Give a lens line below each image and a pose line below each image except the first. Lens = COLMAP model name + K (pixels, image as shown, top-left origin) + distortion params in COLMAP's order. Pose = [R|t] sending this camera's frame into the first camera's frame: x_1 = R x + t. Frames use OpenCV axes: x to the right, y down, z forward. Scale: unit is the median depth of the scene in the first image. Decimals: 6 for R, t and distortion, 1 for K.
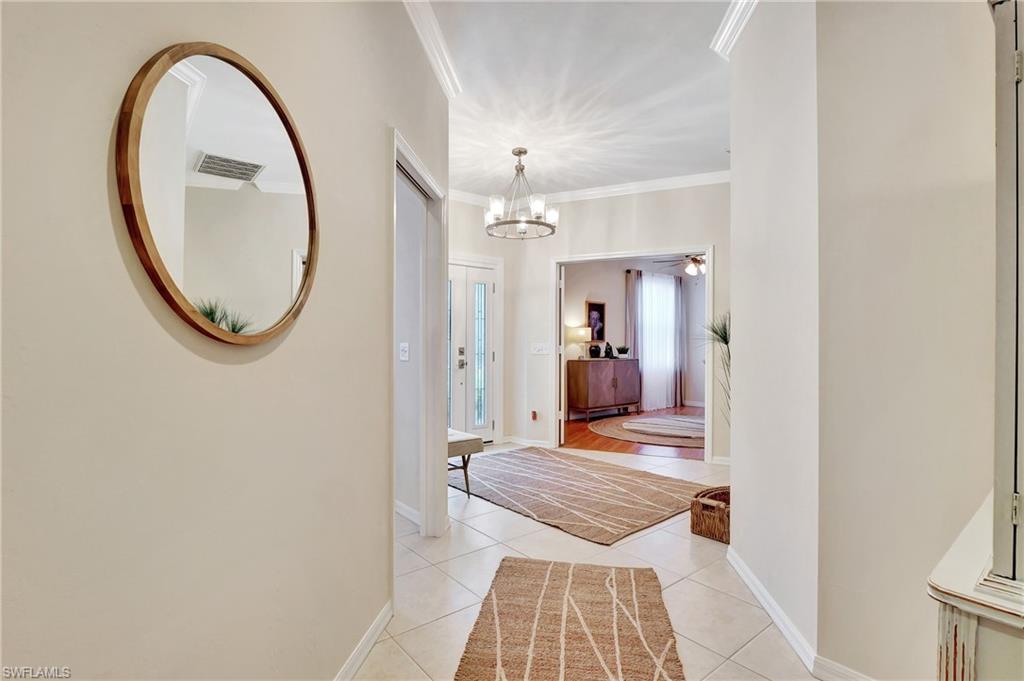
lens RADIAL K [[502.3, 0, 509.5], [0, 502.3, 344.0], [0, 0, 1]] dist [-0.006094, -0.002923]
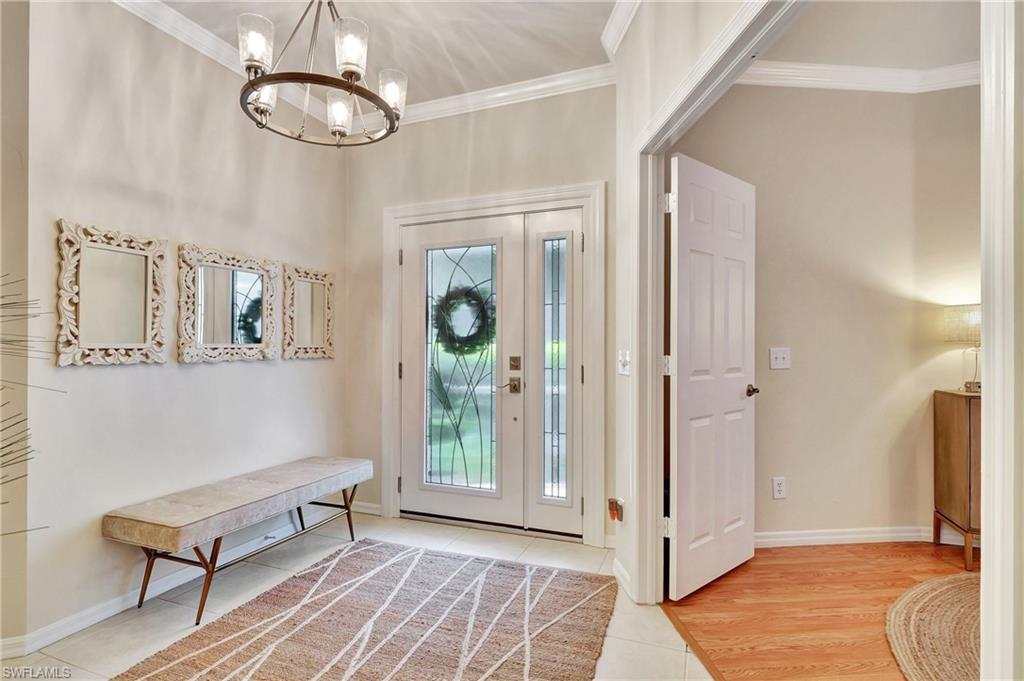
lens RADIAL K [[502.3, 0, 508.8], [0, 502.3, 344.1], [0, 0, 1]] dist [-0.006094, -0.002923]
pose [[0.480885, -0.004280, -0.876773, 0.285818], [0.005054, 0.999985, -0.002109, -0.004131], [0.876769, -0.003417, 0.480899, 0.504591]]
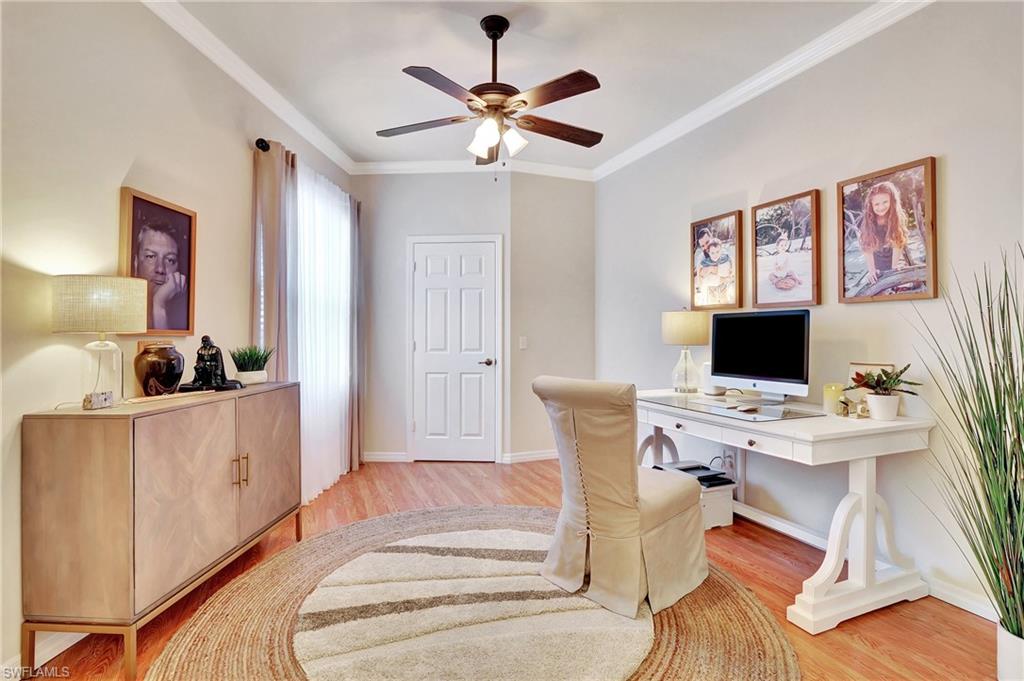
lens RADIAL K [[502.3, 0, 508.7], [0, 502.3, 336.7], [0, 0, 1]] dist [-0.006094, -0.002923]
pose [[0.677959, 0.006323, 0.735073, 0.095168], [-0.008246, 0.999966, -0.000996, -0.004841], [-0.735054, -0.005386, 0.677987, 0.658156]]
